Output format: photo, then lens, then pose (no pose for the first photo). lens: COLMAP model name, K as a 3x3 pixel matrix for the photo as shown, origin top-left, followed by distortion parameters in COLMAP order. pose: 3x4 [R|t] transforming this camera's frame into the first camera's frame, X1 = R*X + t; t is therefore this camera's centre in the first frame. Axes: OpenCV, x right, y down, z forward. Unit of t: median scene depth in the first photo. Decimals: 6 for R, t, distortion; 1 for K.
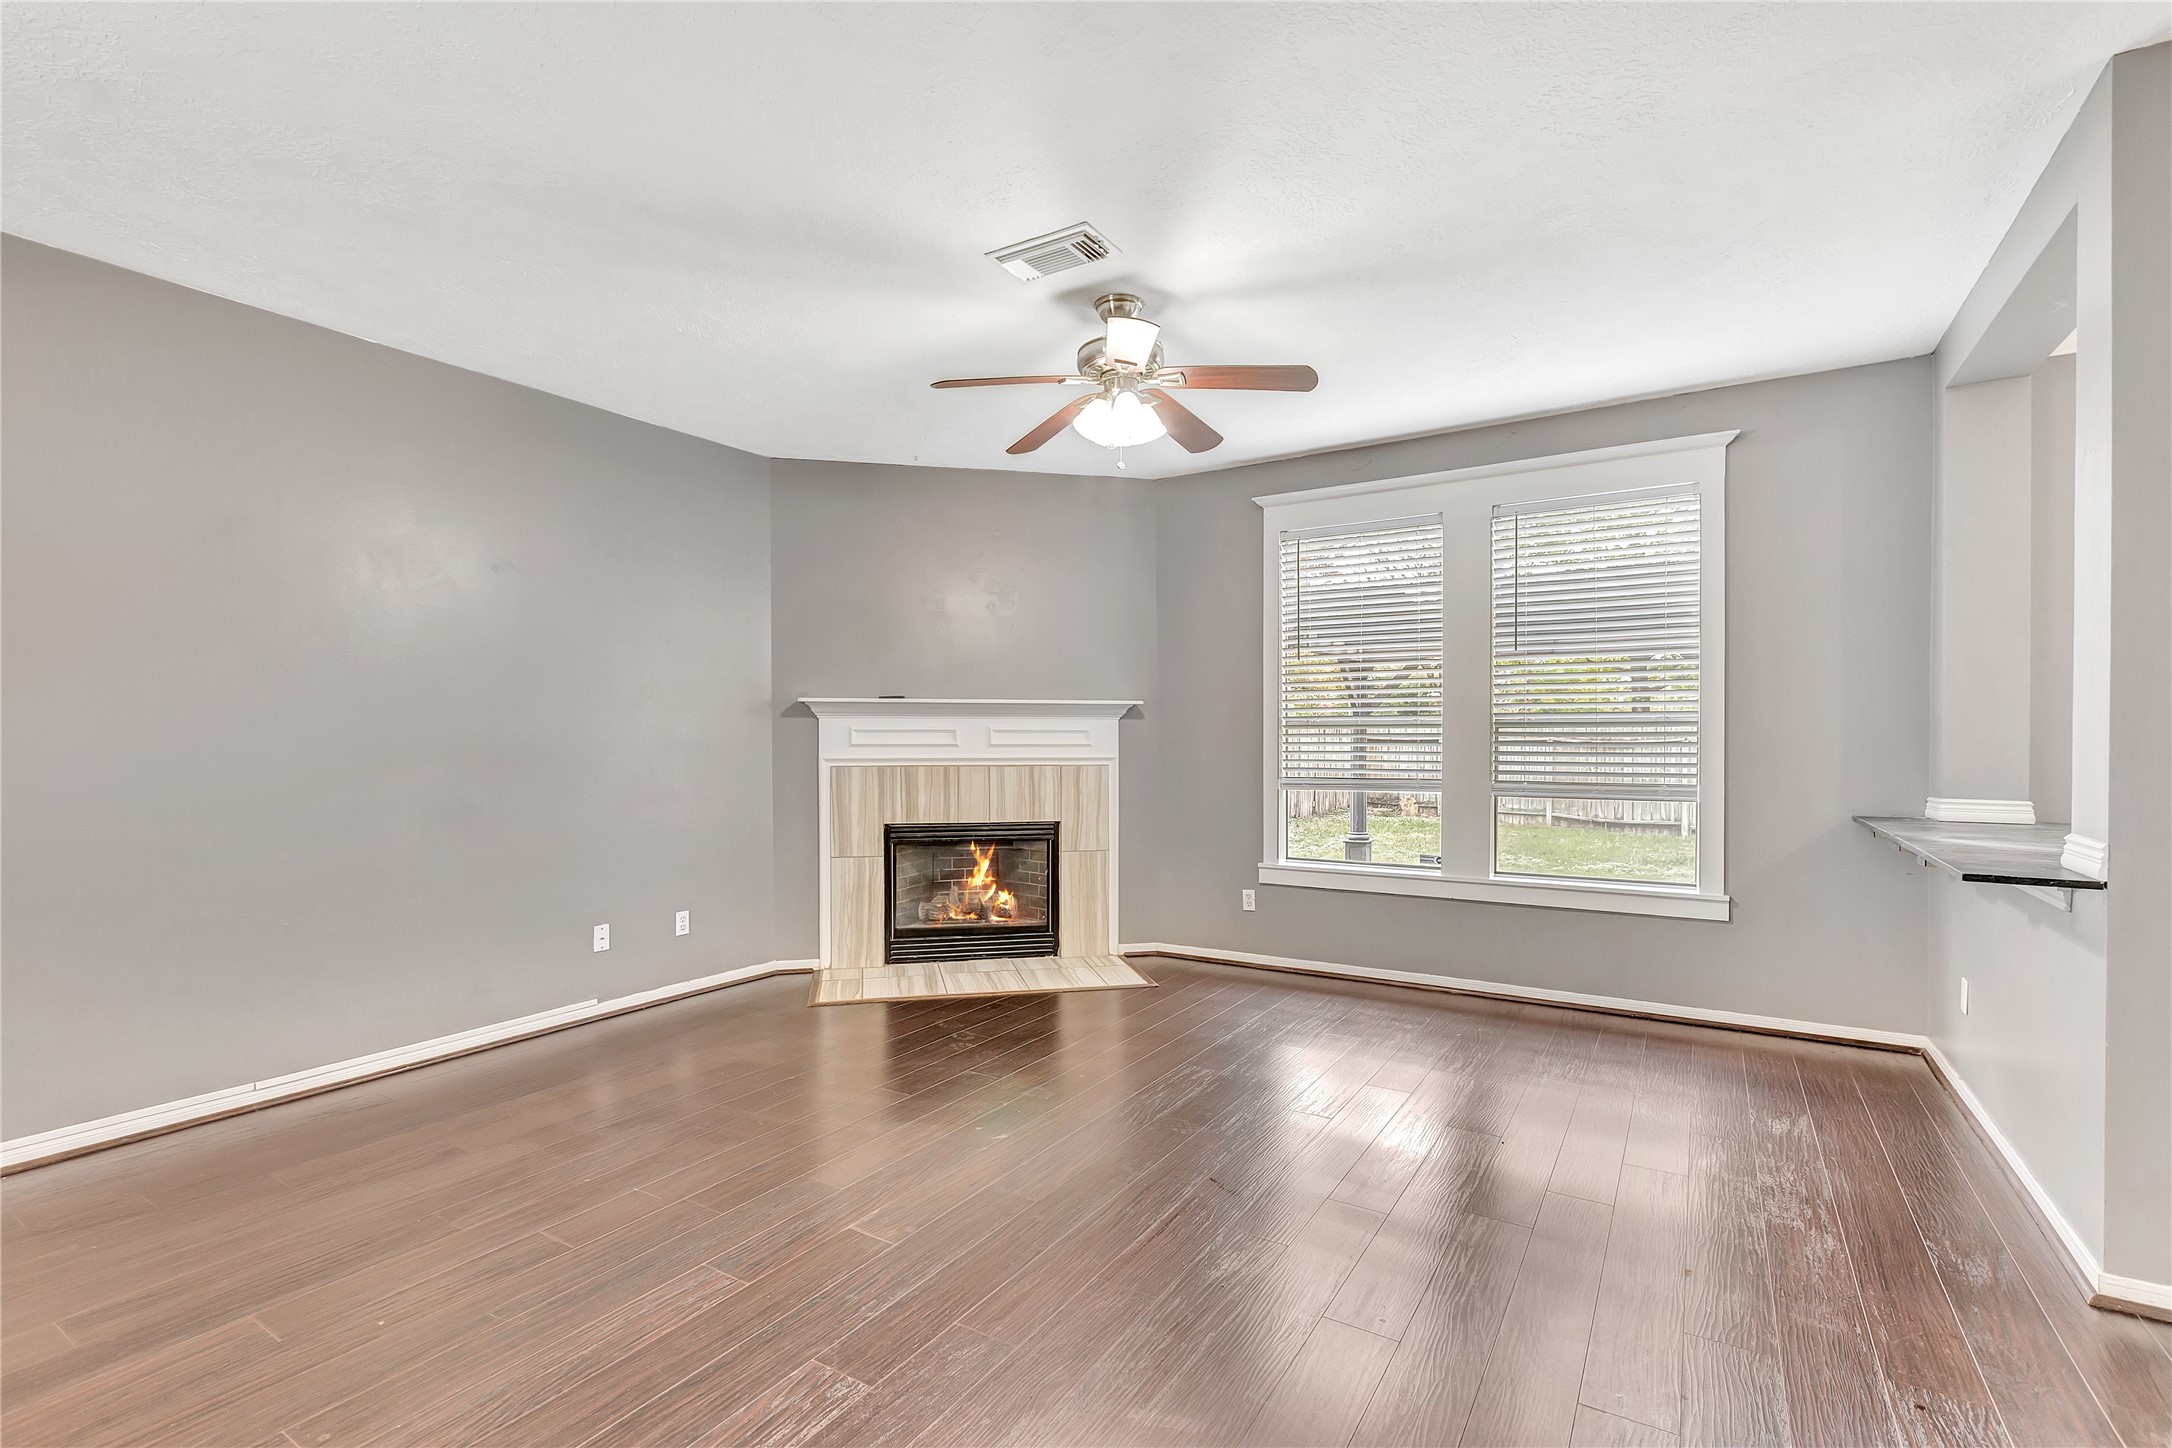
lens RADIAL K [[974.7, 0, 1085.1], [0, 974.7, 744.0], [0, 0, 1]] dist [0.004887, 0.000043]
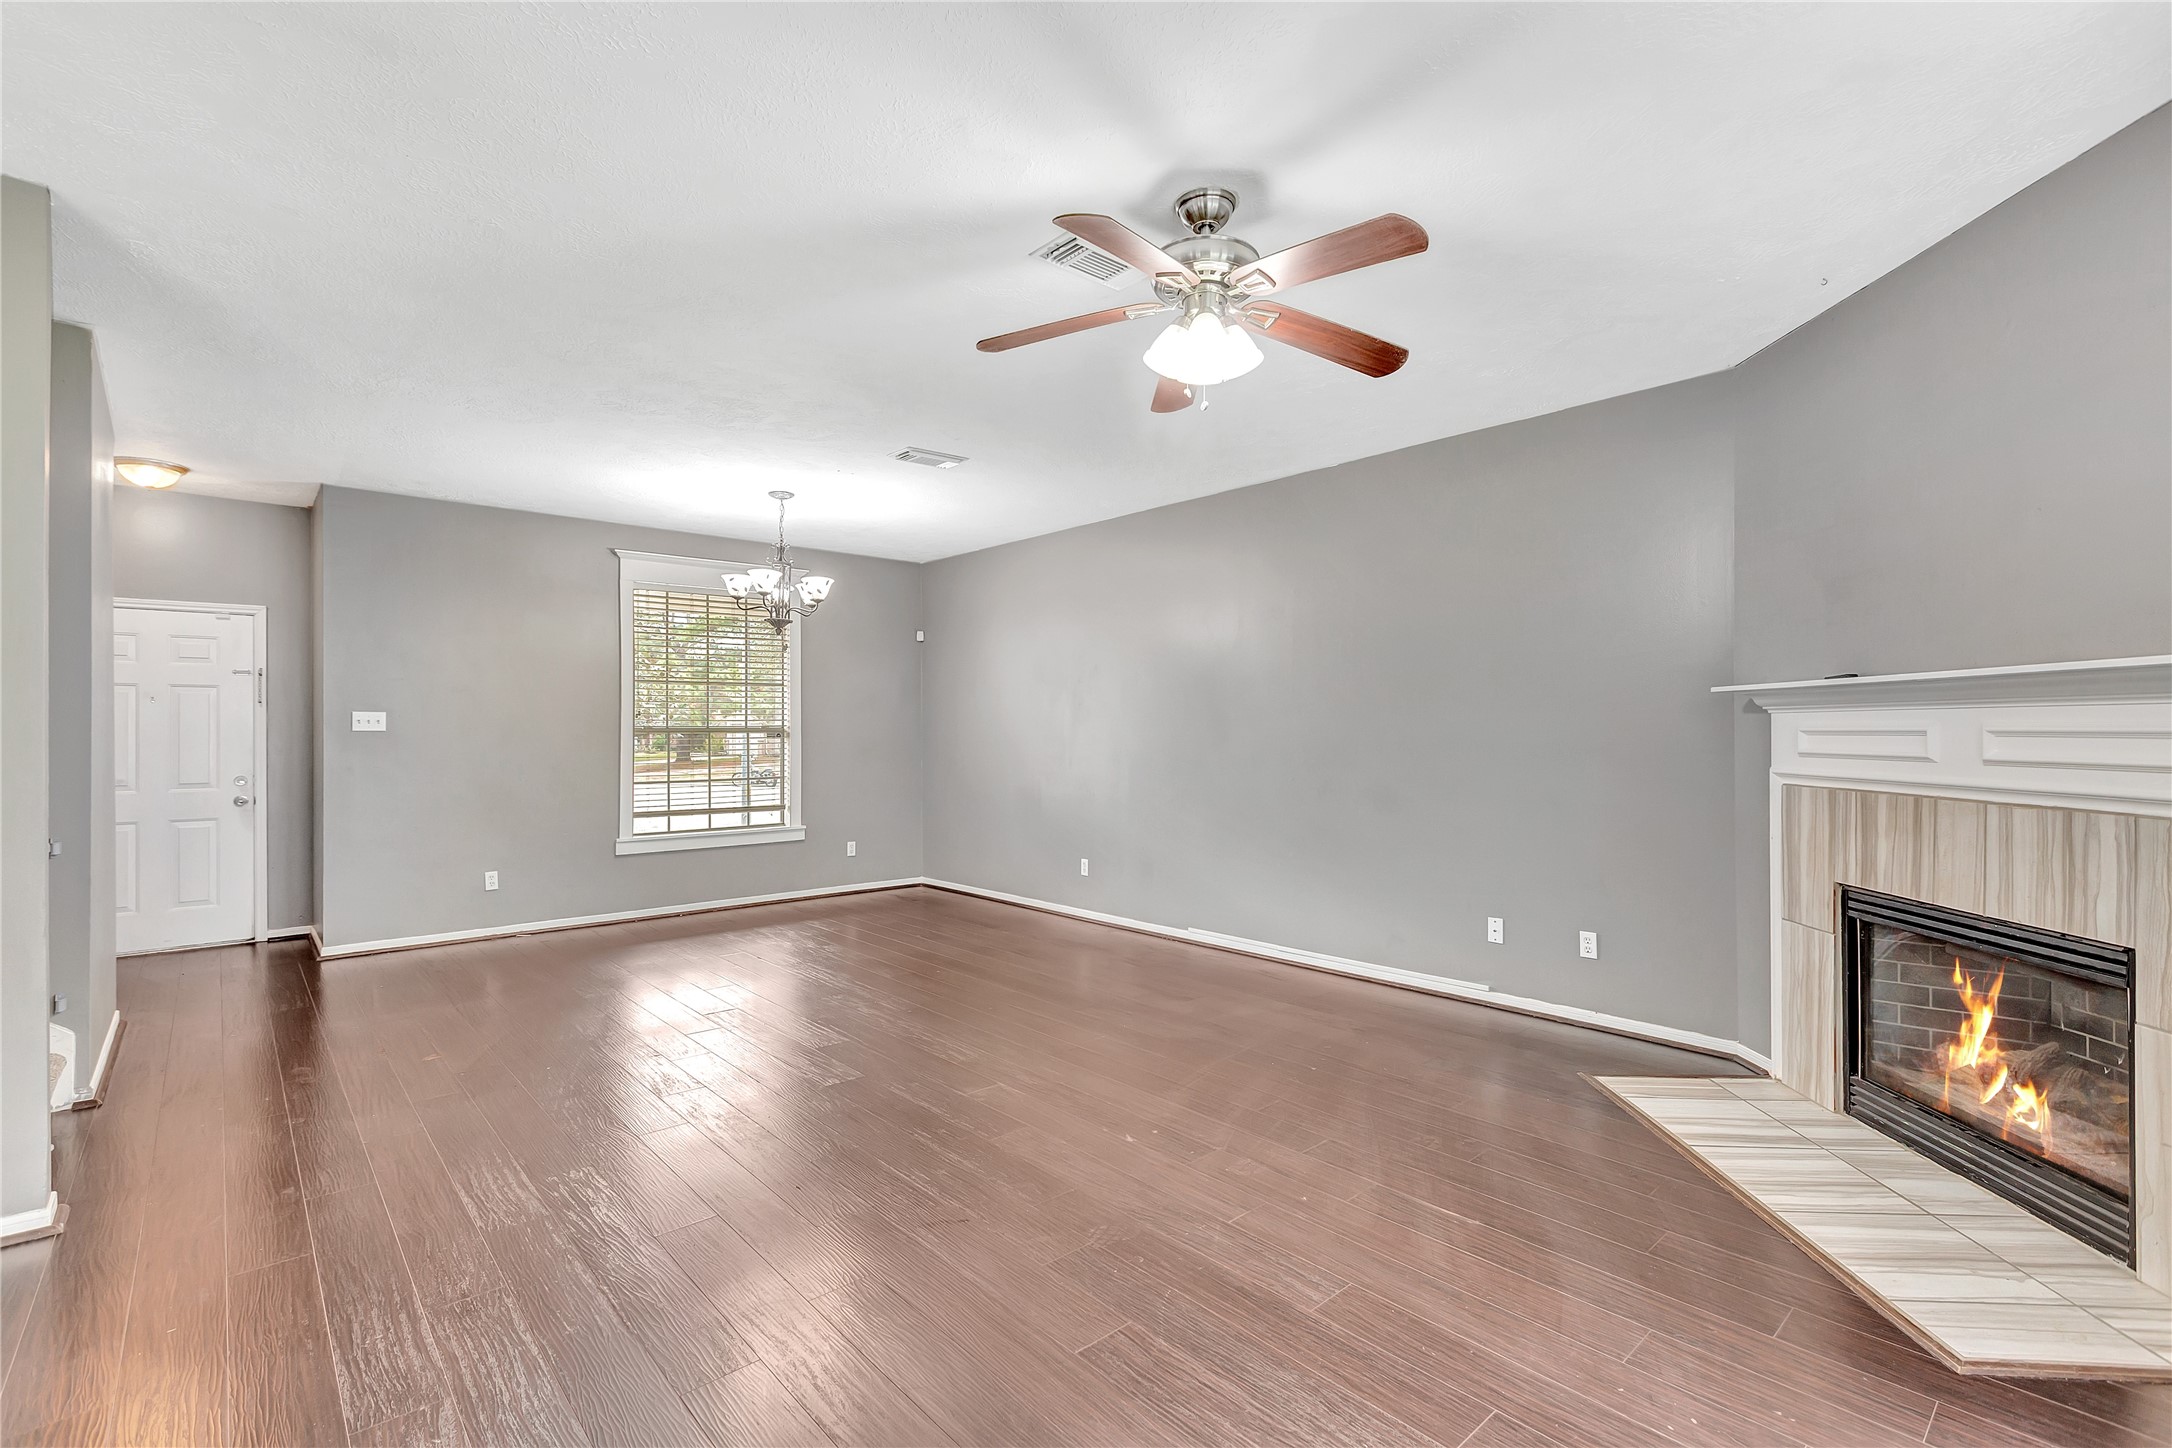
lens RADIAL K [[974.7, 0, 1091.8], [0, 974.7, 717.3], [0, 0, 1]] dist [0.004887, 0.000043]
pose [[-0.264489, -0.012624, -0.964306, 0.518366], [-0.009230, 0.999902, -0.010559, -0.011860], [0.964344, 0.006108, -0.264580, 0.706951]]
